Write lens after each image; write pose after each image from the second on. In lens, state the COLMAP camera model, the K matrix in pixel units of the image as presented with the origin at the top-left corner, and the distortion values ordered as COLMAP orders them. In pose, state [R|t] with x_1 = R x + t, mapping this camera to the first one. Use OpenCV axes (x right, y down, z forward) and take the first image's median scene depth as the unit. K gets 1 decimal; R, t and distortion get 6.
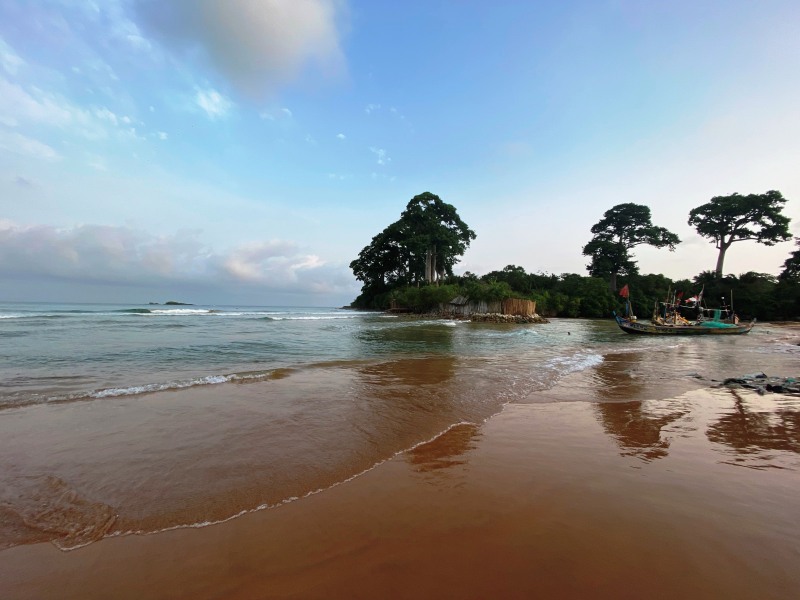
lens RADIAL K [[322.0, 0, 400.0], [0, 322.0, 300.0], [0, 0, 1]] dist [0.026606, -0.023084]
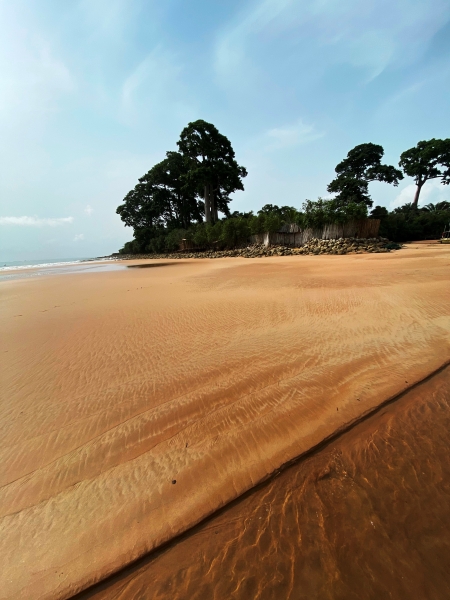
lens RADIAL K [[241.5, 0, 225.0], [0, 241.5, 300.0], [0, 0, 1]] dist [0.026606, -0.023084]
pose [[0.958710, -0.127039, 0.254435, -0.090878], [0.066524, 0.970037, 0.233673, 0.013151], [-0.276497, -0.207099, 0.938435, 0.196487]]
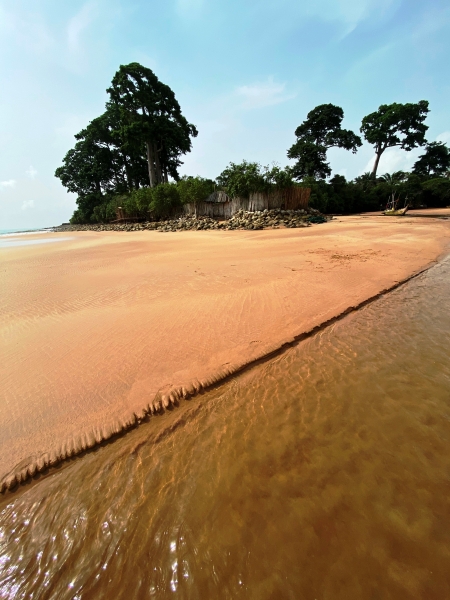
lens RADIAL K [[241.5, 0, 225.0], [0, 241.5, 300.0], [0, 0, 1]] dist [0.026606, -0.023084]
pose [[0.923480, -0.183664, 0.336827, -0.020045], [0.058314, 0.934959, 0.349930, 0.015540], [-0.379189, -0.303512, 0.874126, 0.207848]]
